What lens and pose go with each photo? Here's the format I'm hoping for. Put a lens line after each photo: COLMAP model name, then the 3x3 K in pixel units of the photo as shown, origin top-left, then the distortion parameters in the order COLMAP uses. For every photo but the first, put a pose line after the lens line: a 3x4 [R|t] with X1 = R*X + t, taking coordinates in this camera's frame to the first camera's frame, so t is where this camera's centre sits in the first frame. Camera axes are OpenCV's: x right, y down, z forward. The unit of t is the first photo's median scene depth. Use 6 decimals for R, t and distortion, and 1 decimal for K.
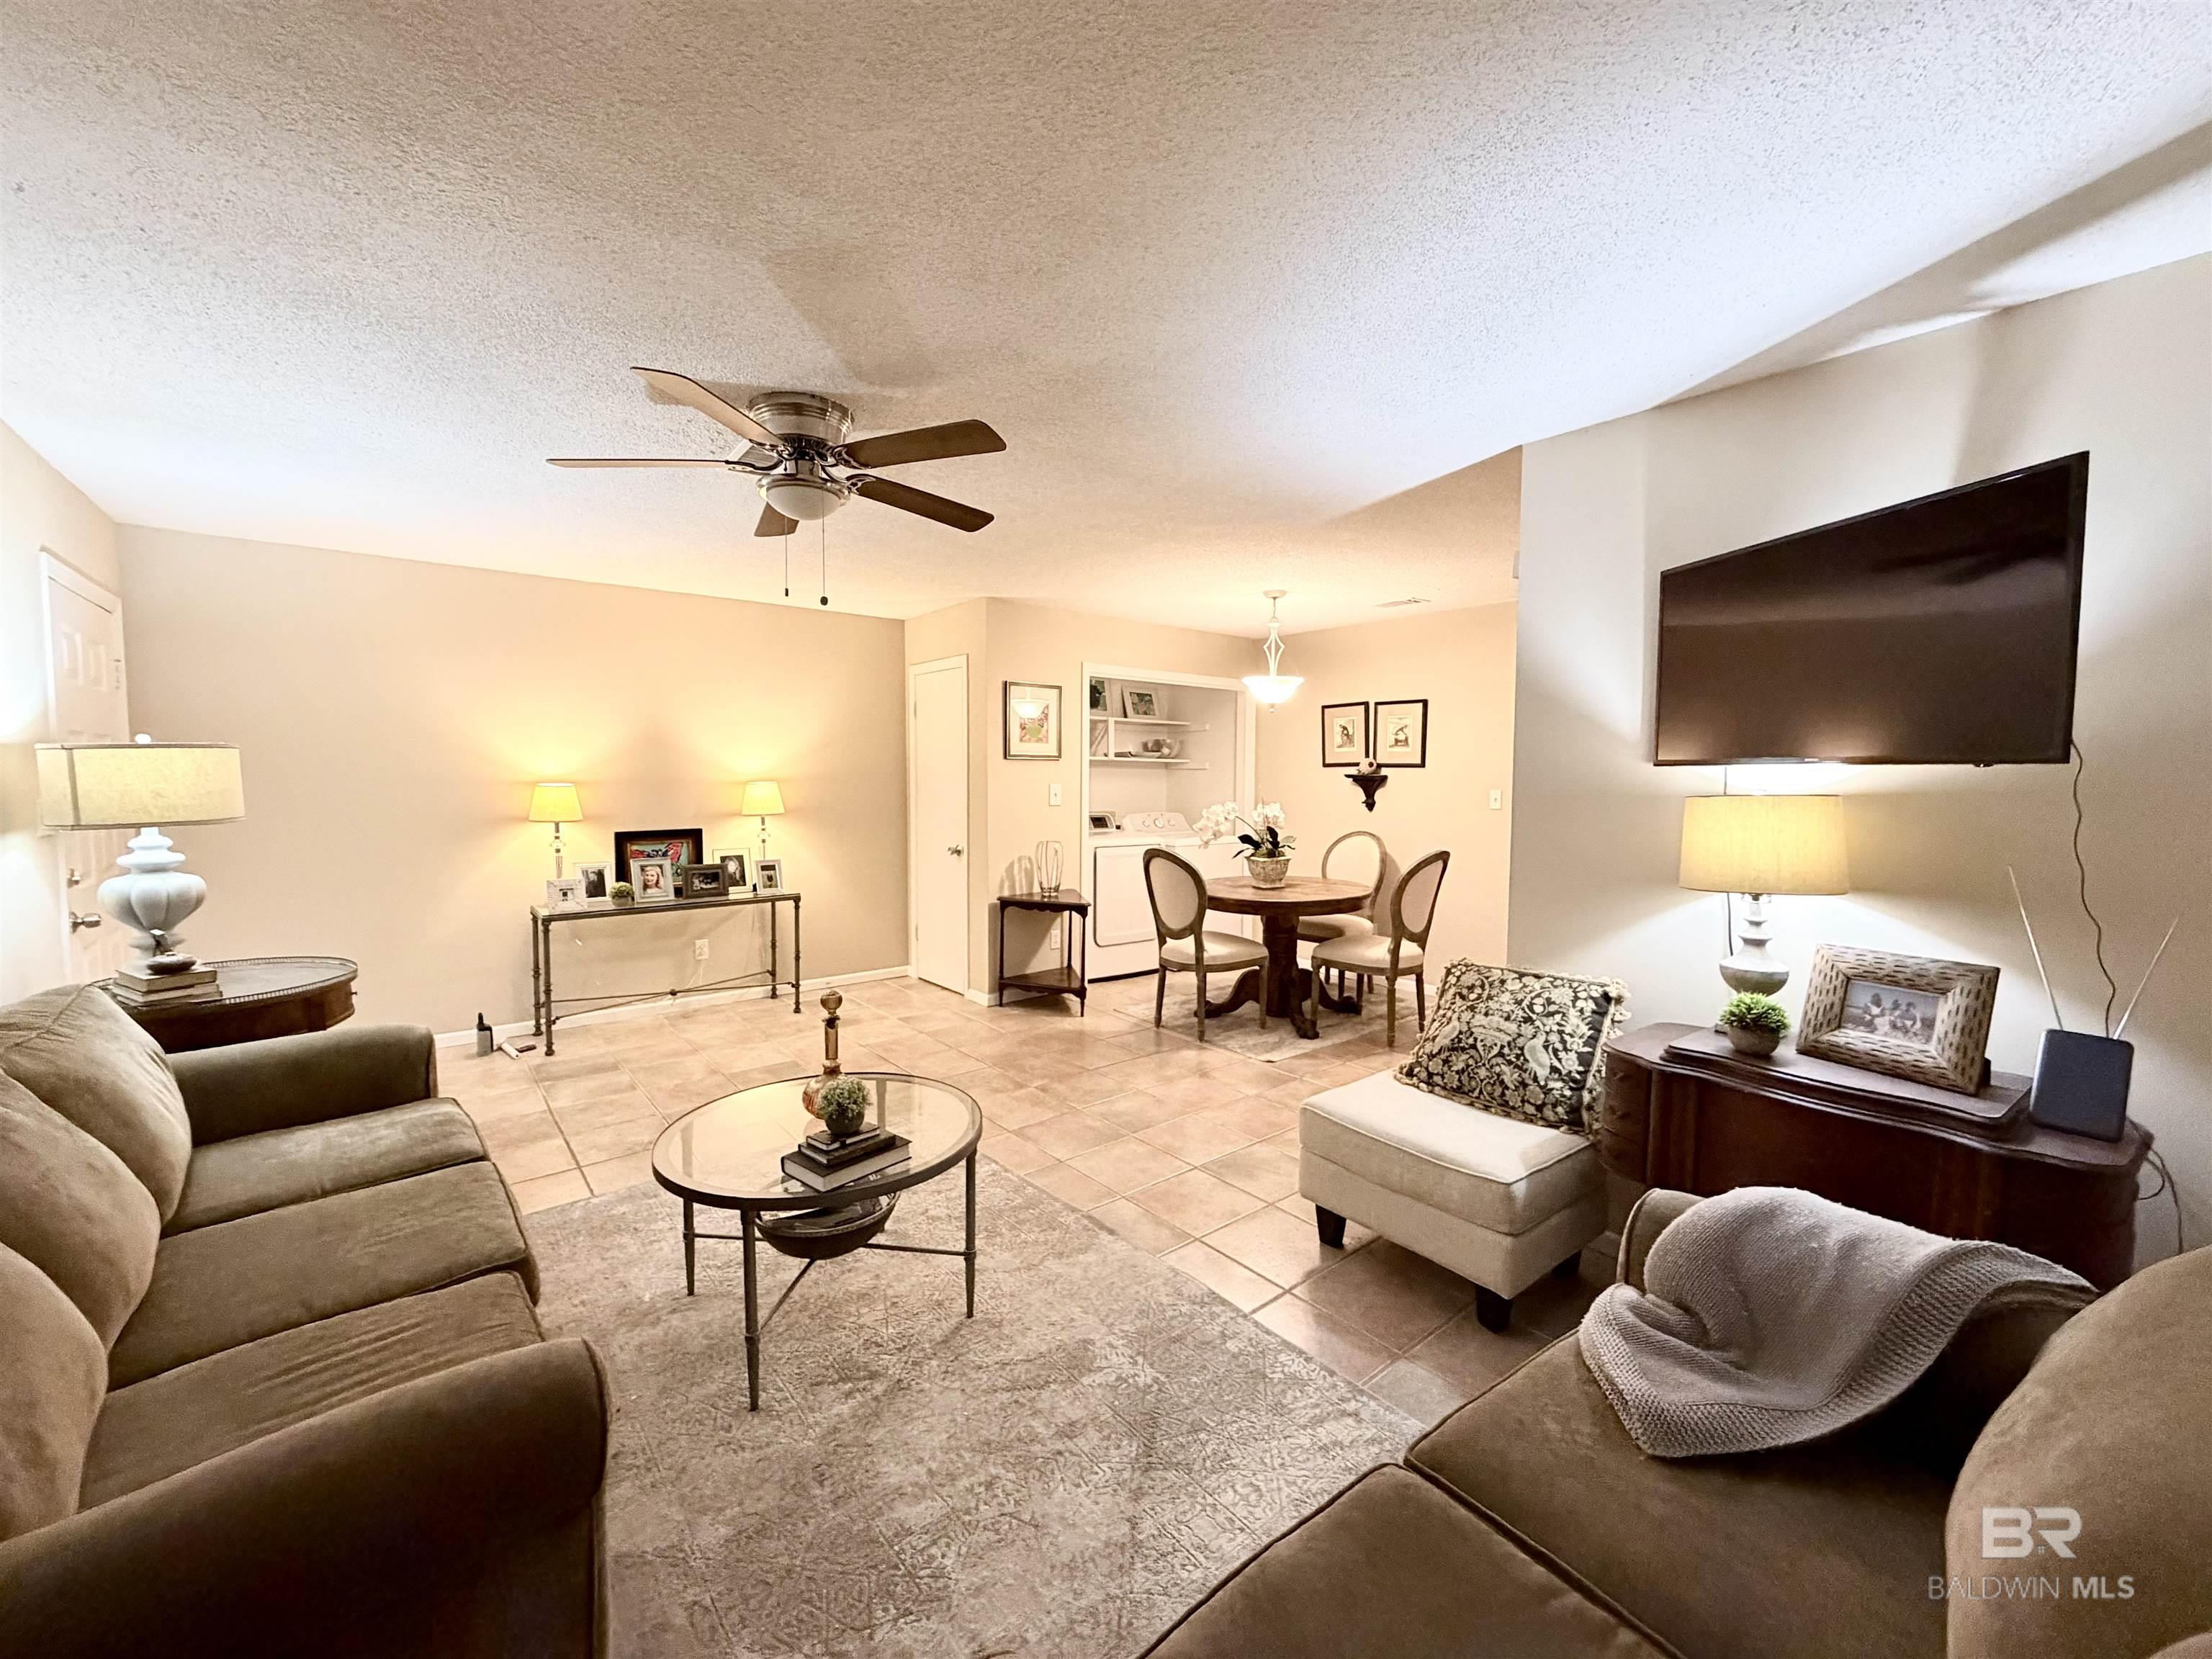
lens RADIAL K [[882.8, 0, 1098.3], [0, 882.8, 830.1], [0, 0, 1]] dist [0.001792, 0.000143]
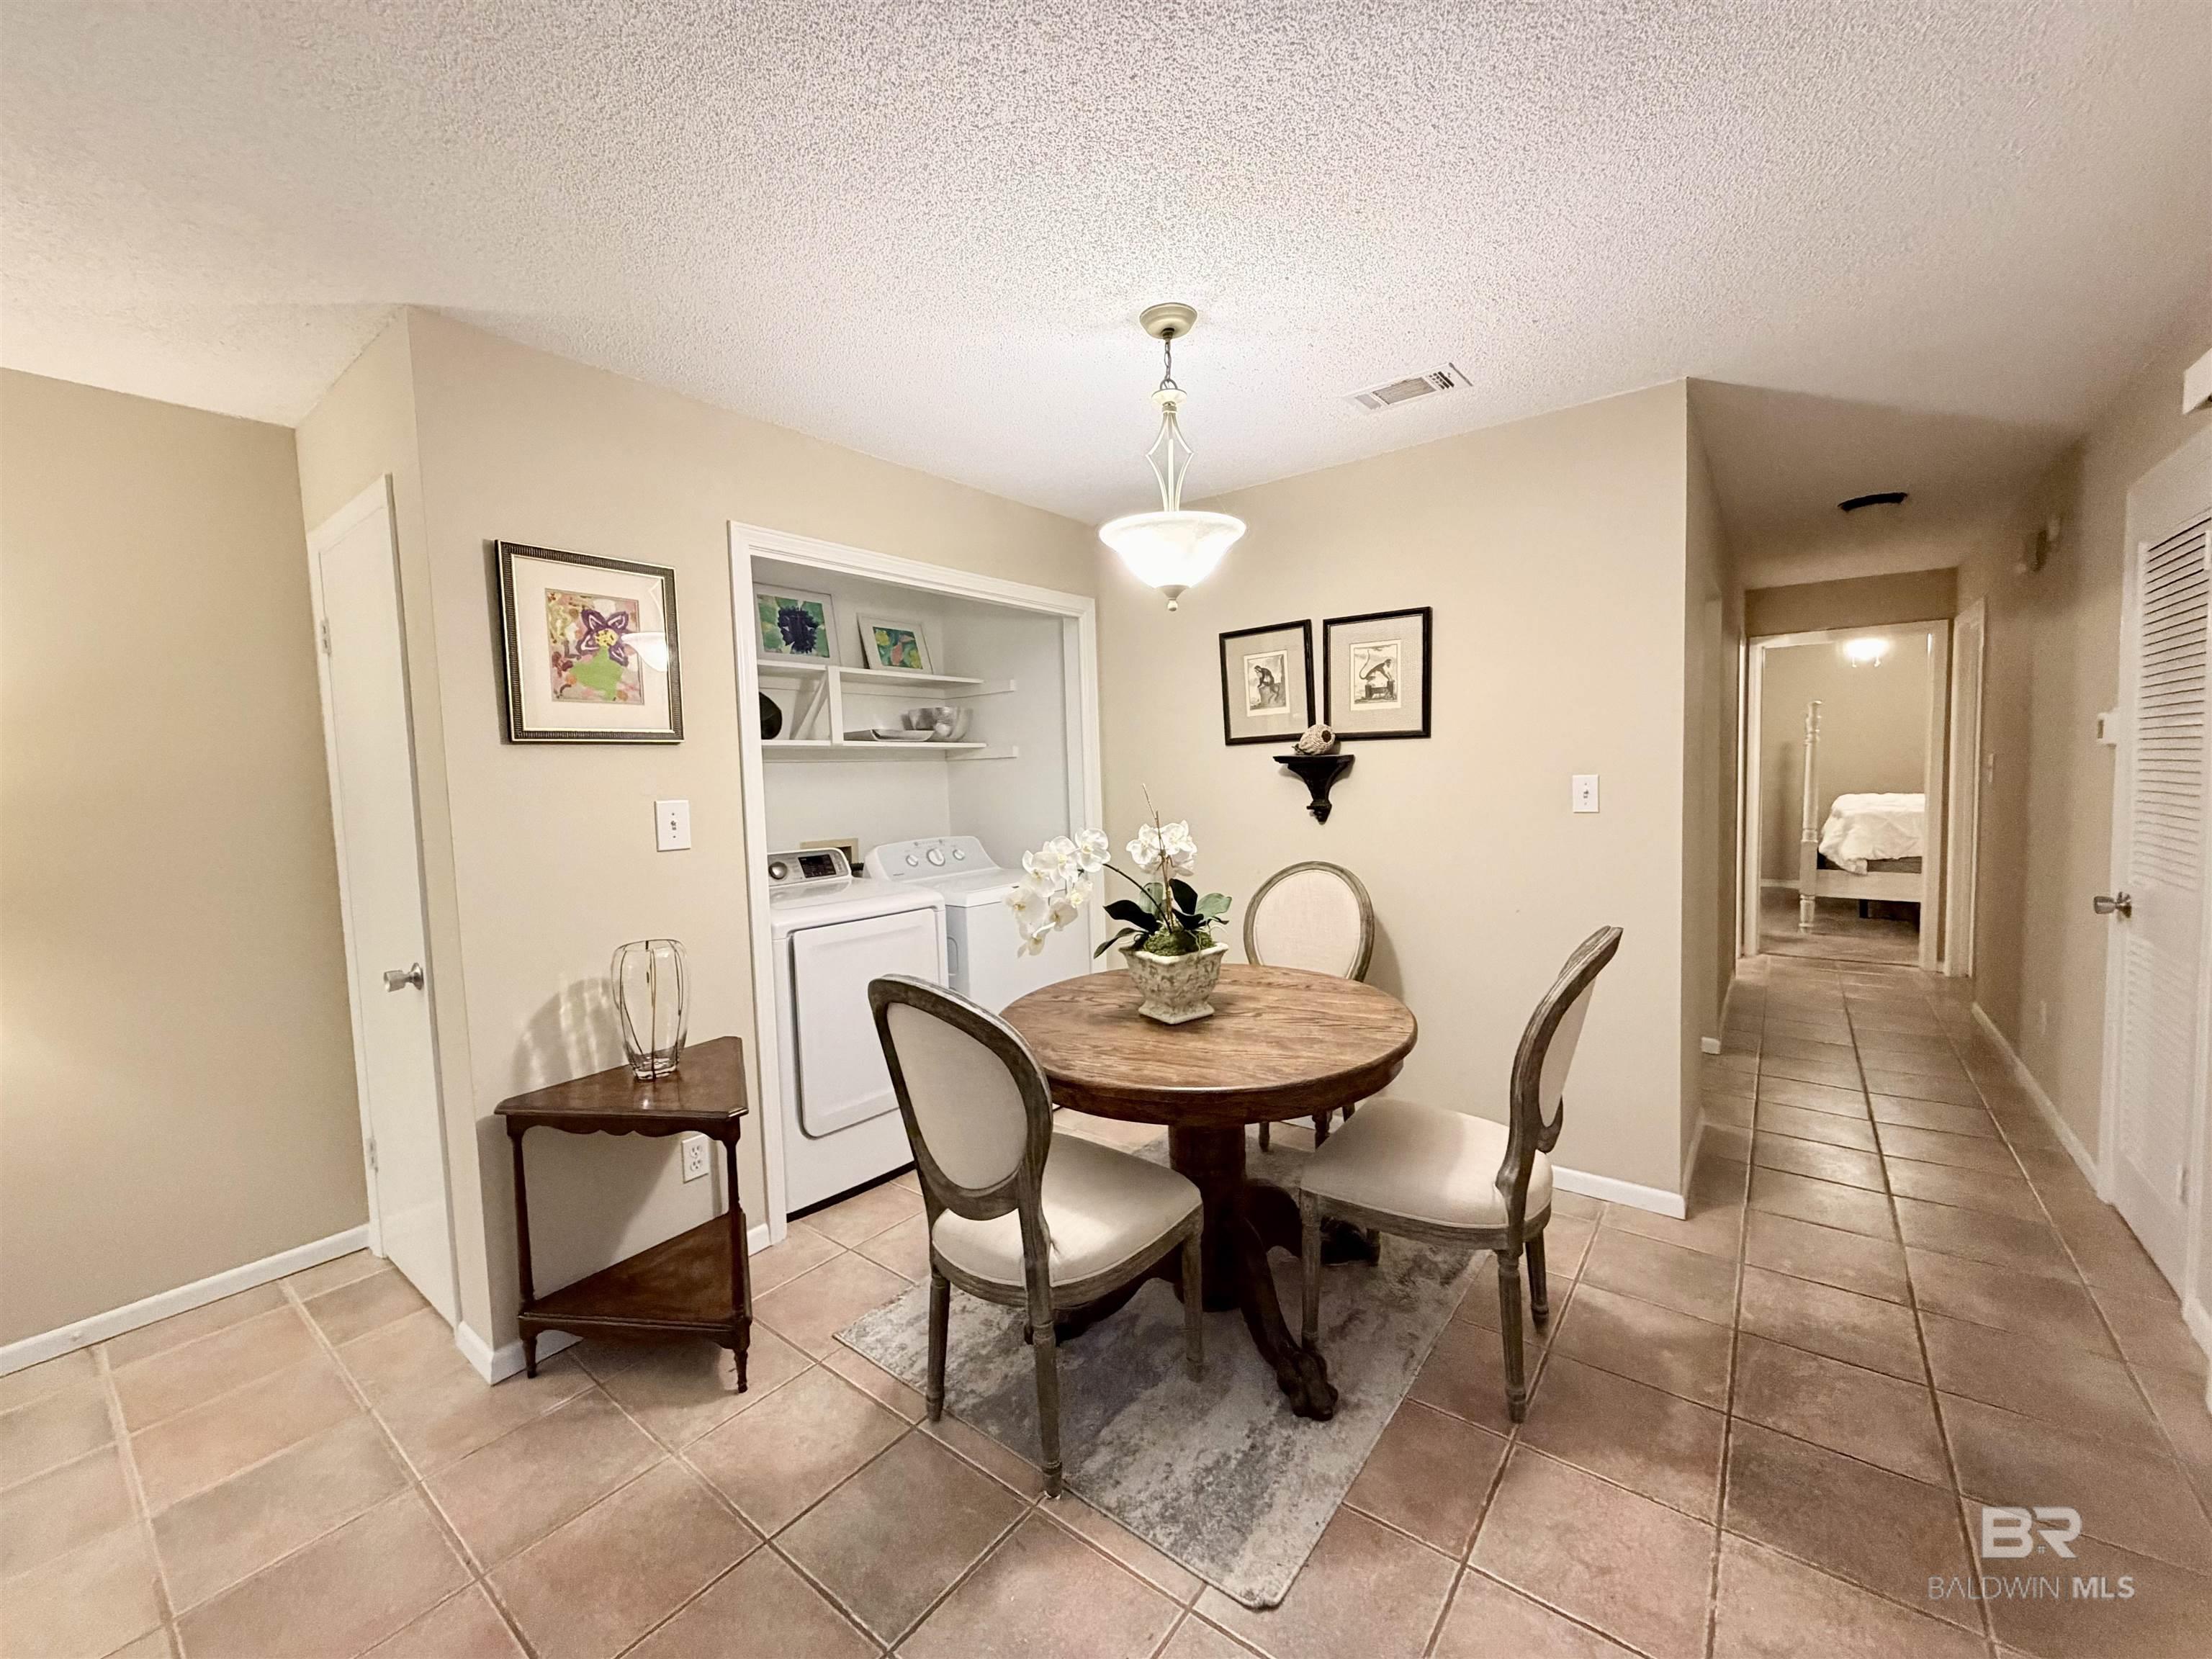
lens RADIAL K [[882.8, 0, 1098.3], [0, 882.8, 830.1], [0, 0, 1]] dist [0.001792, 0.000143]
pose [[0.973756, -0.051707, 0.221642, 0.060728], [0.050767, 0.998661, 0.009940, -0.033412], [-0.221859, 0.001573, 0.975077, 0.571945]]
